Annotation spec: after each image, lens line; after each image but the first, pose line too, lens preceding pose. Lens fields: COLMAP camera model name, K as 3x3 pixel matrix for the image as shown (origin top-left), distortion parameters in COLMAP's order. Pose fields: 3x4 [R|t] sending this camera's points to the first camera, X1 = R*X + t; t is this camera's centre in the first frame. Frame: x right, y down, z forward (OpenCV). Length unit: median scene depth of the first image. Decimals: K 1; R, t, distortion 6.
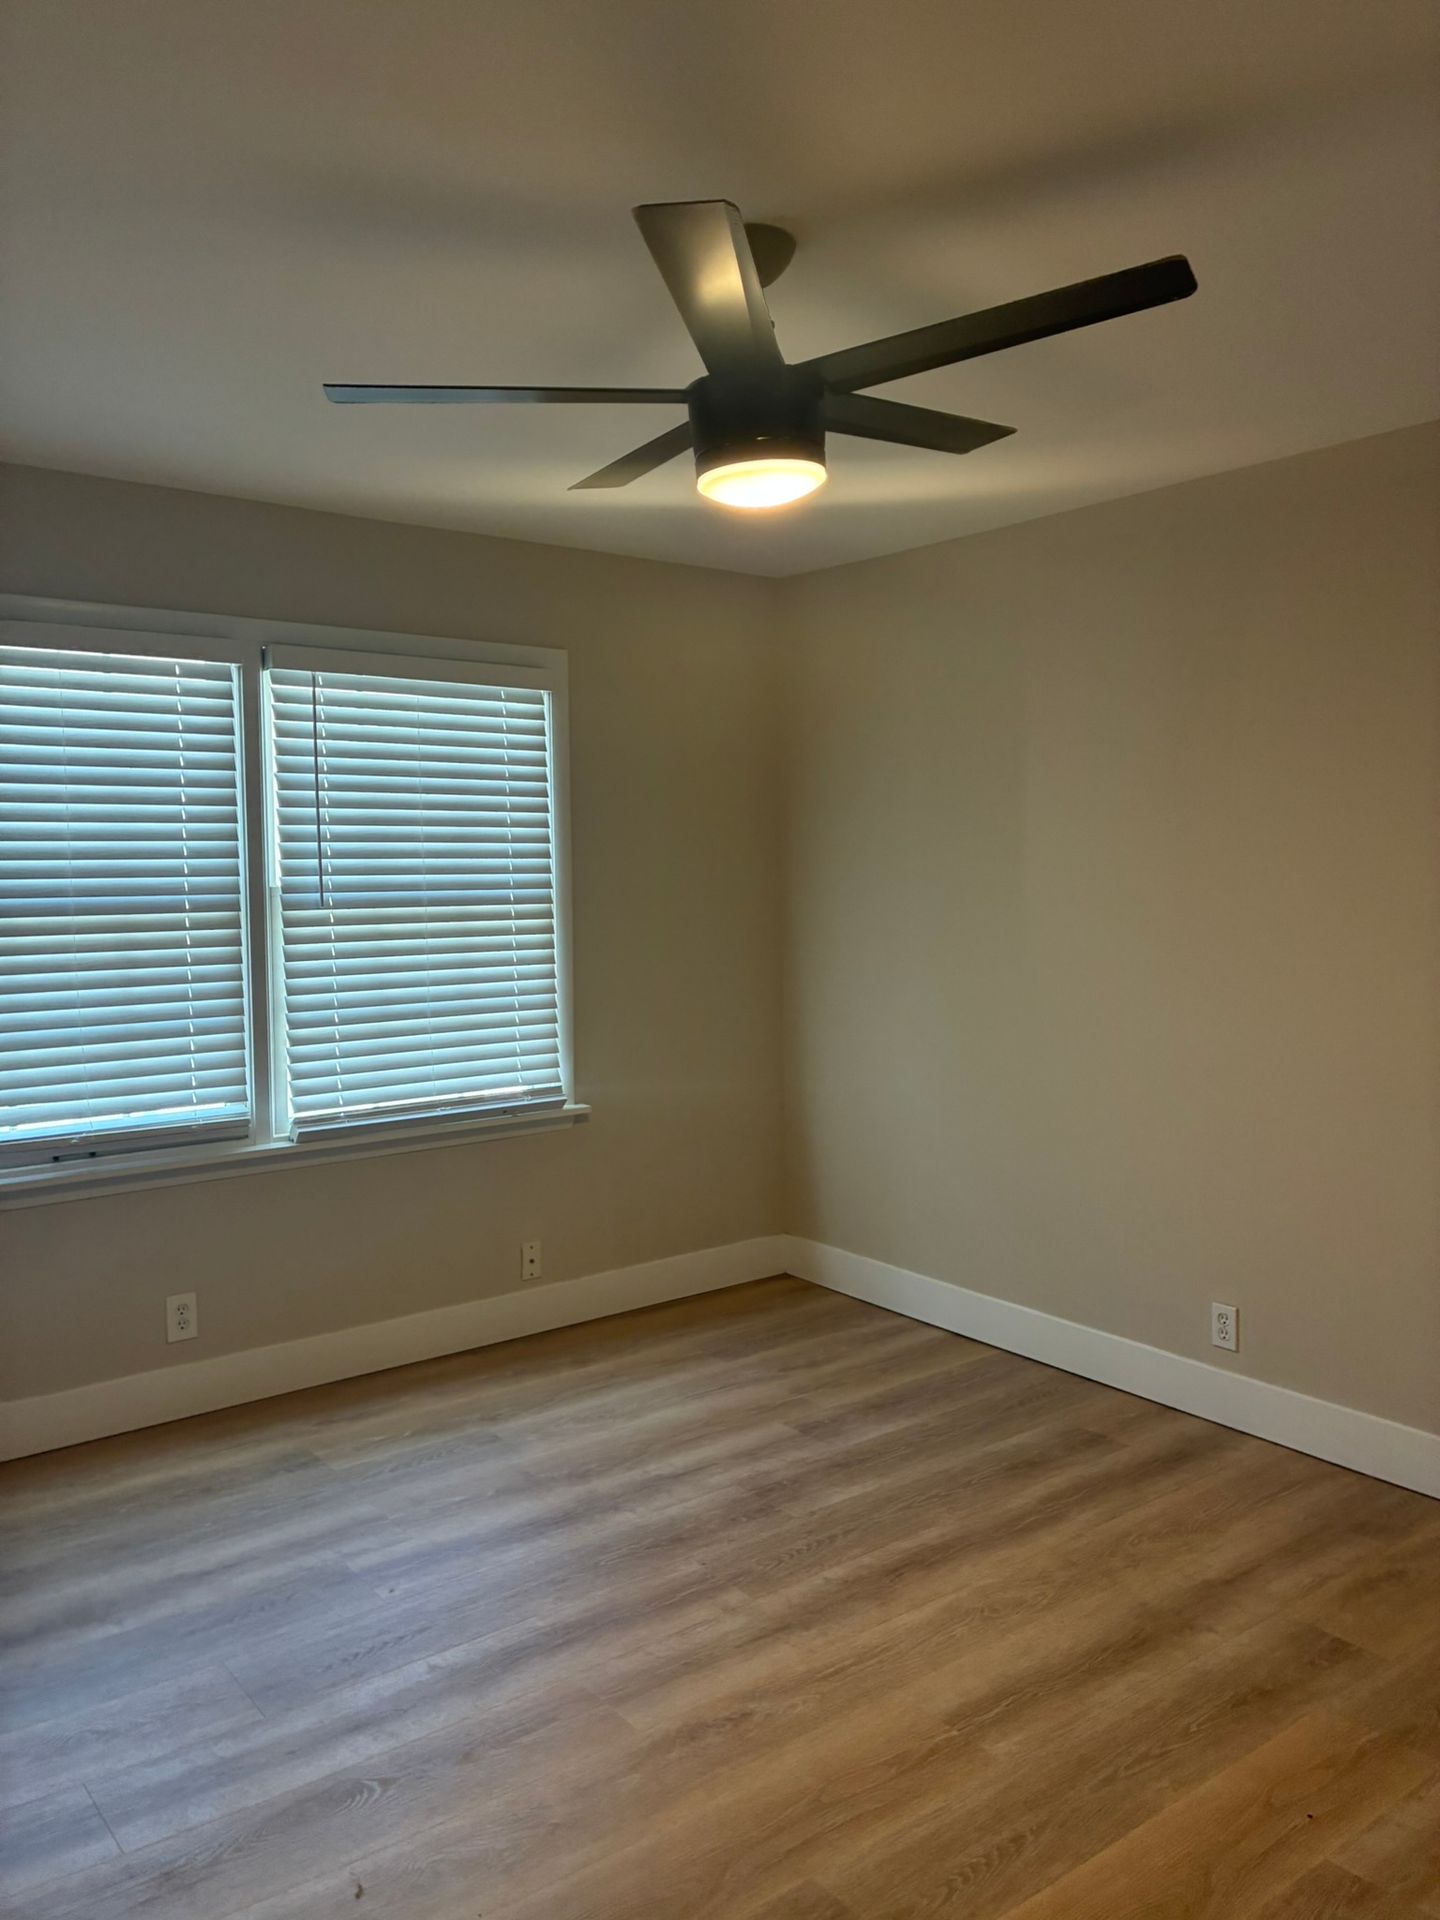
lens RADIAL K [[1436.9, 0, 705.4], [0, 1436.9, 969.2], [0, 0, 1]] dist [0.037997, -0.047545]
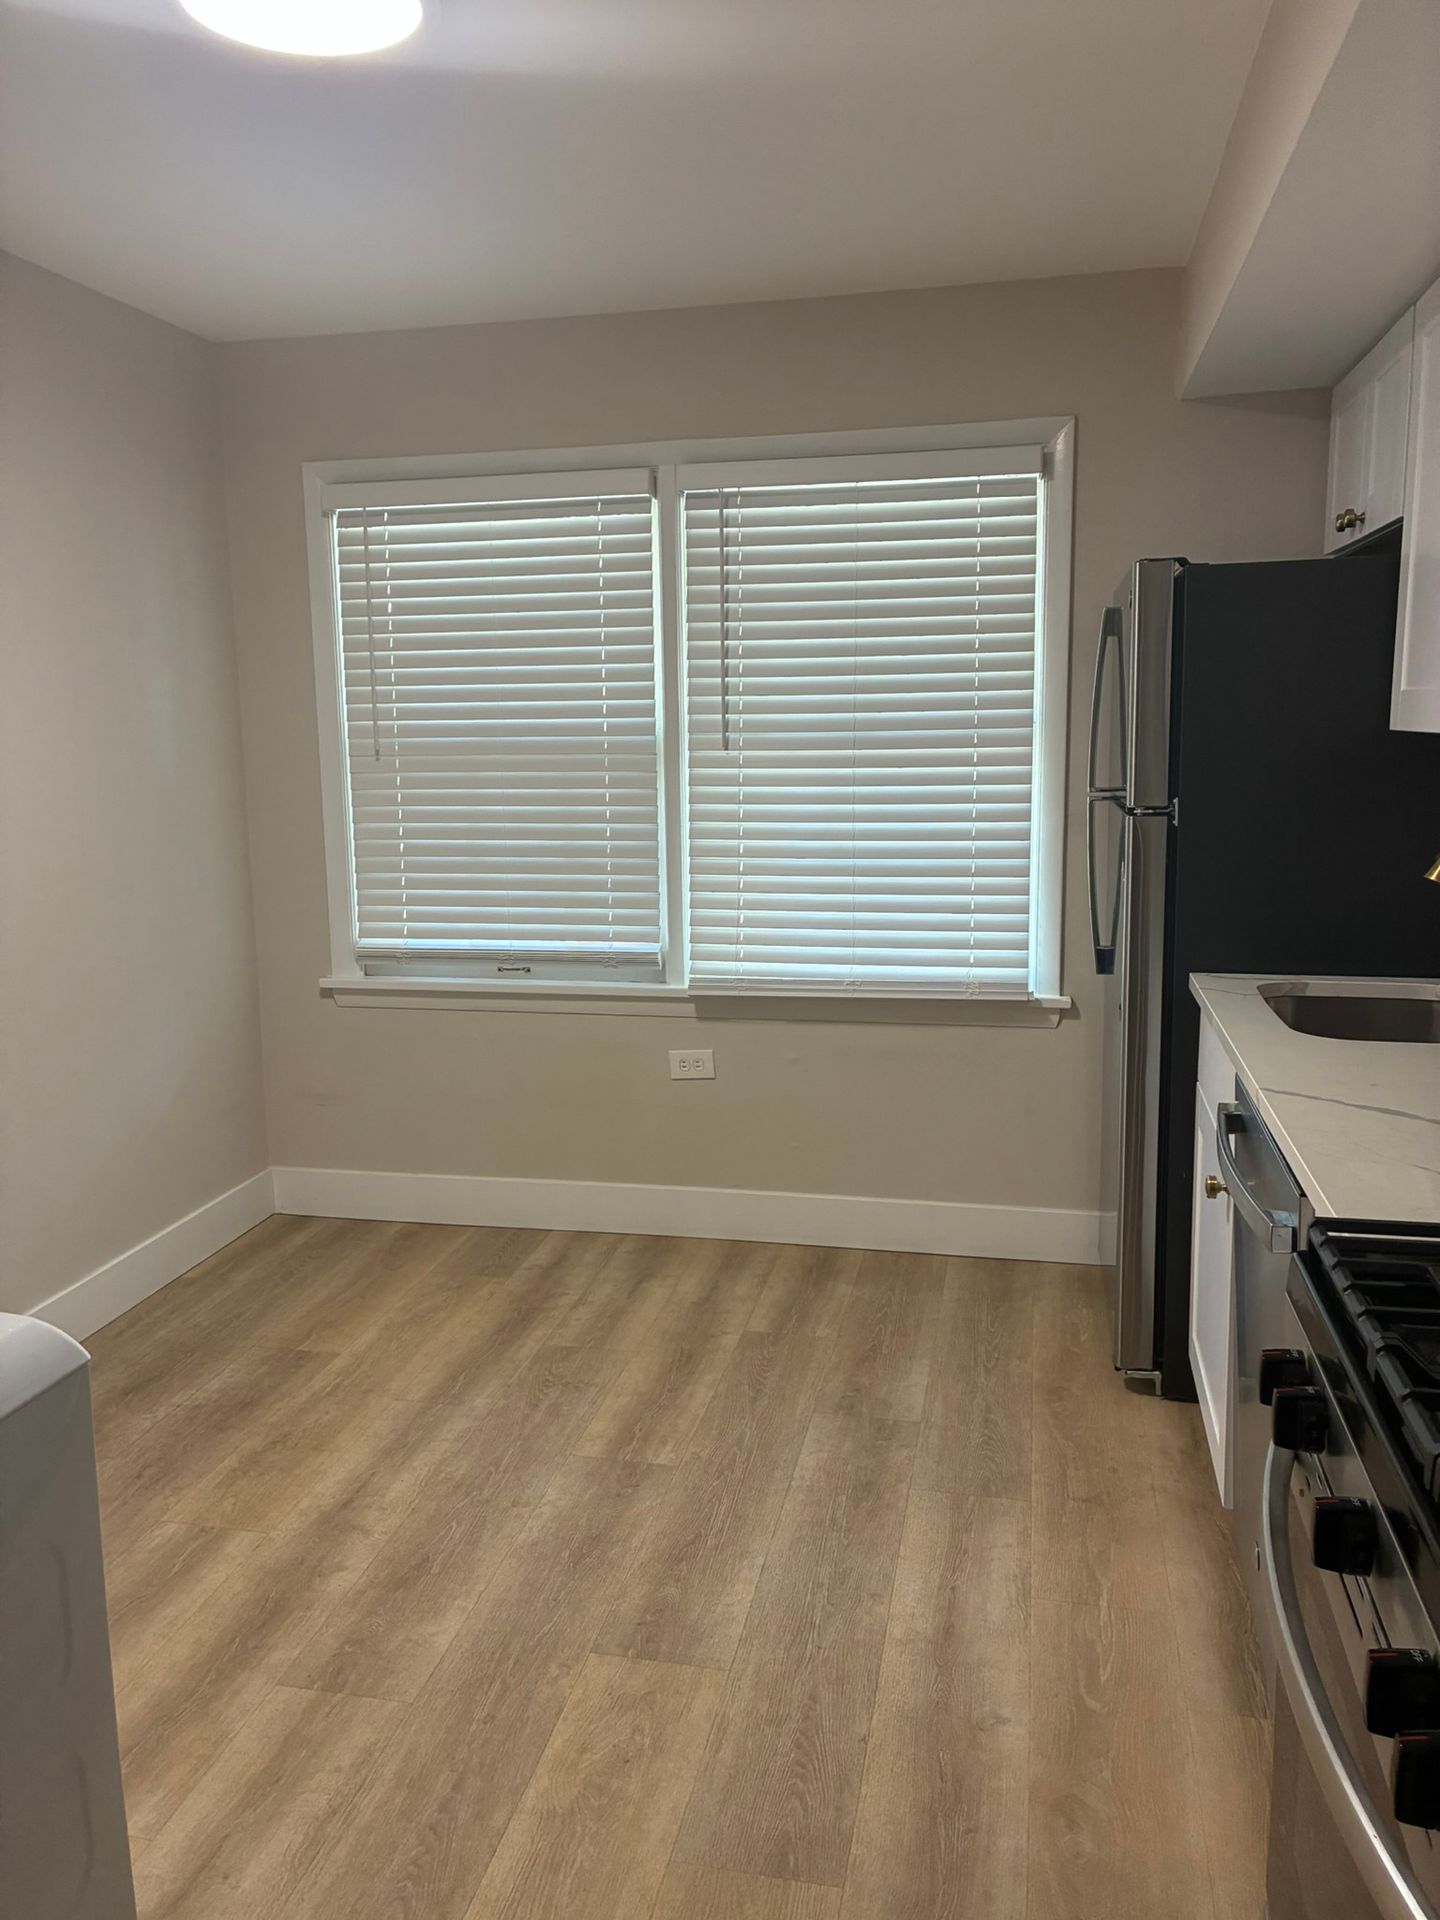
lens RADIAL K [[1436.9, 0, 715.8], [0, 1436.9, 956.1], [0, 0, 1]] dist [0.037997, -0.047545]
pose [[0.654885, 0.127874, -0.744831, 0.458349], [-0.040909, 0.990134, 0.134019, -0.035339], [0.754620, -0.057296, 0.653655, 0.381637]]
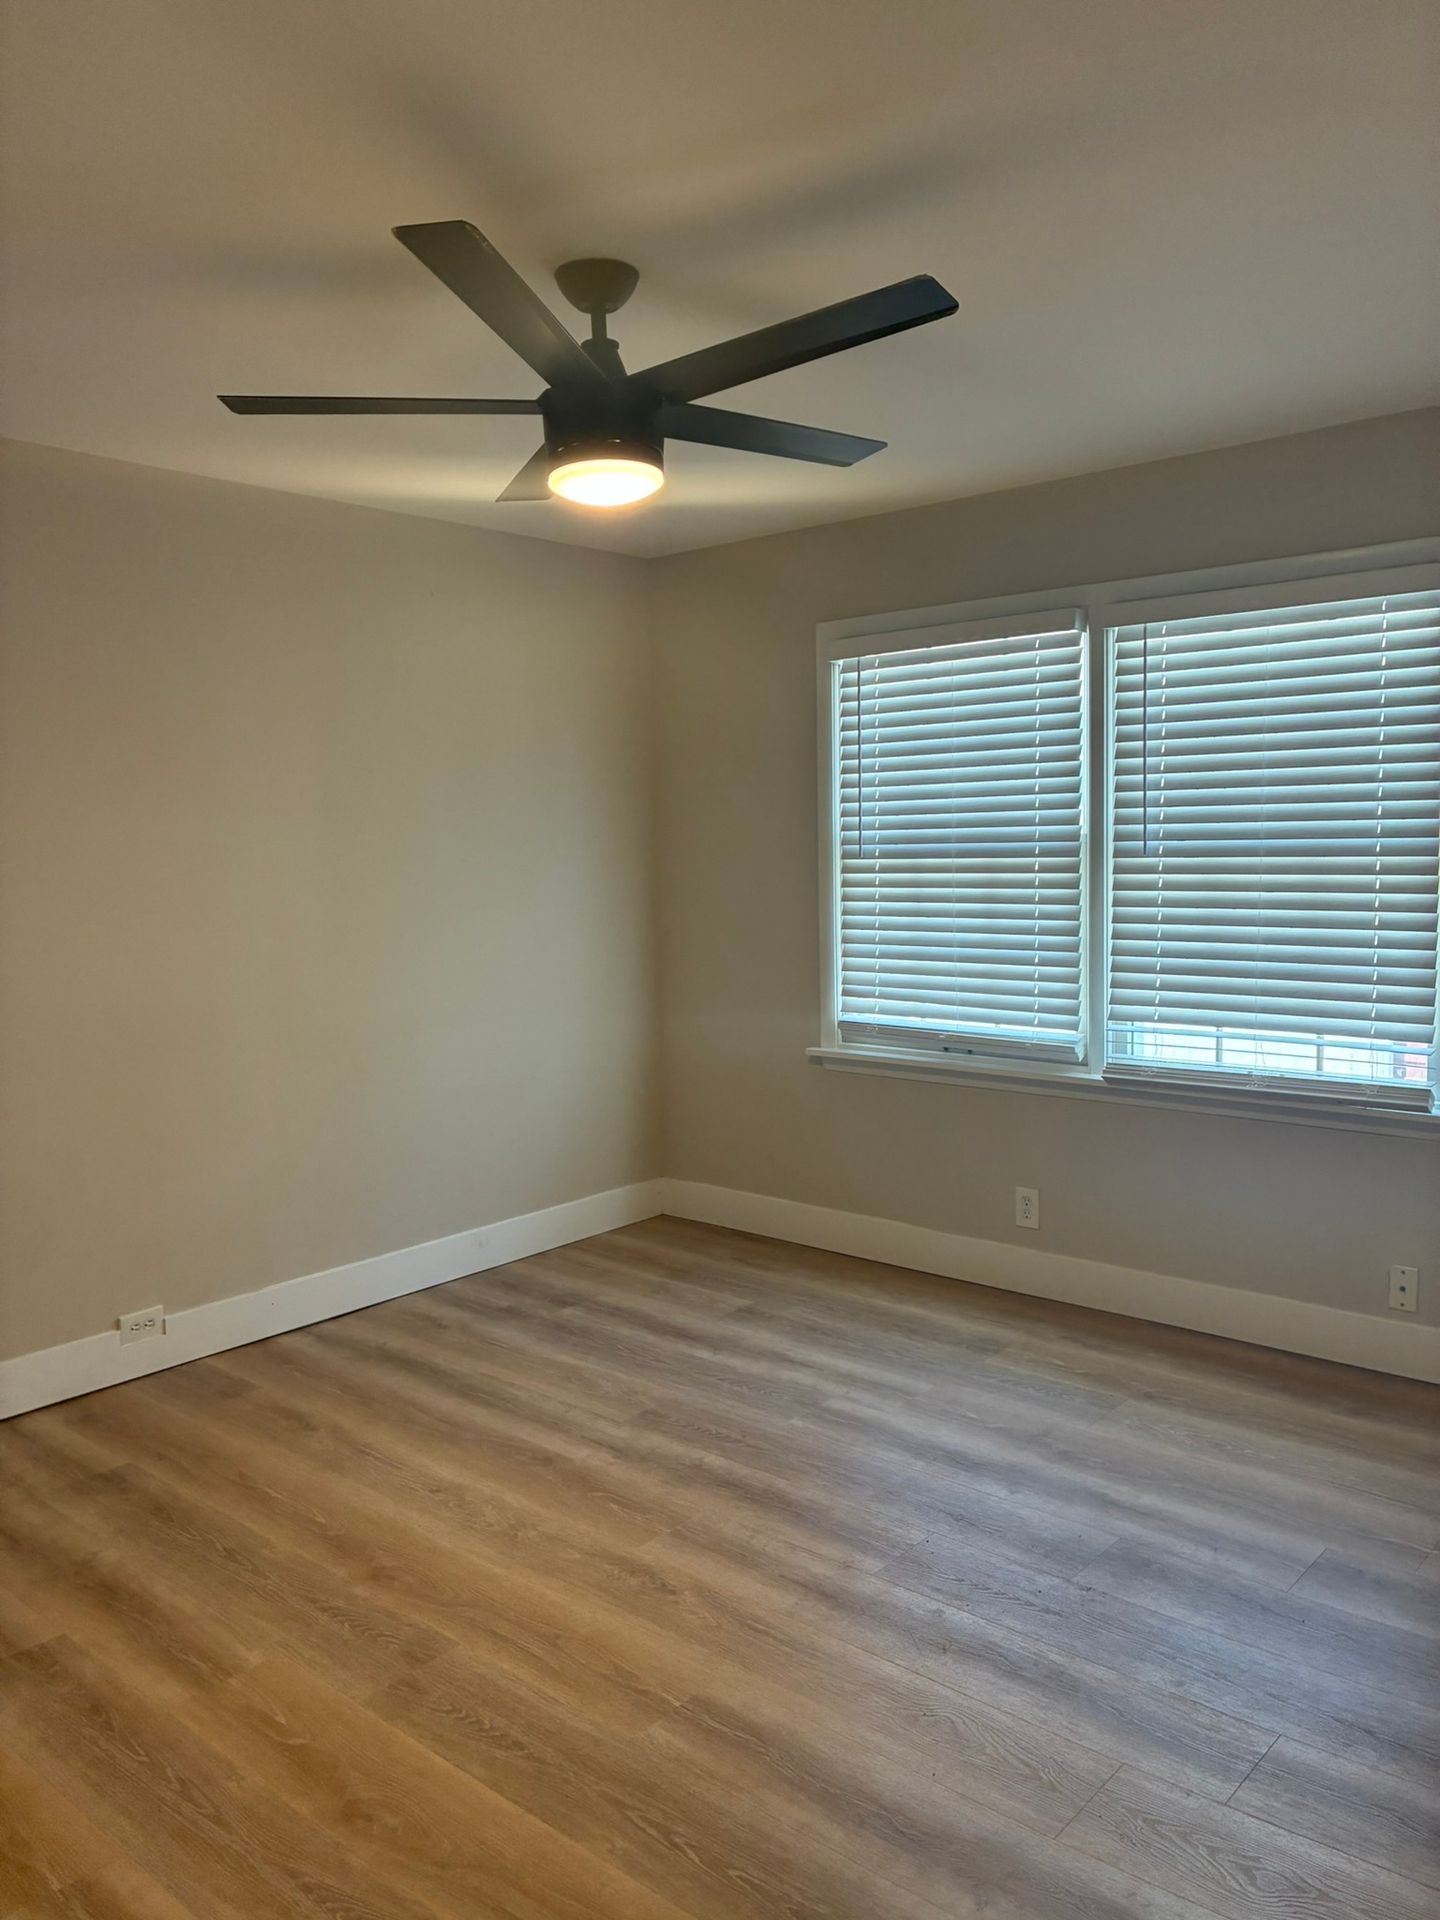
lens RADIAL K [[1436.9, 0, 706.3], [0, 1436.9, 957.1], [0, 0, 1]] dist [0.037997, -0.047545]
pose [[0.201648, 0.091742, -0.975152, 0.694722], [-0.053059, 0.995165, 0.082653, -0.040464], [0.978020, 0.035074, 0.205540, 0.506814]]
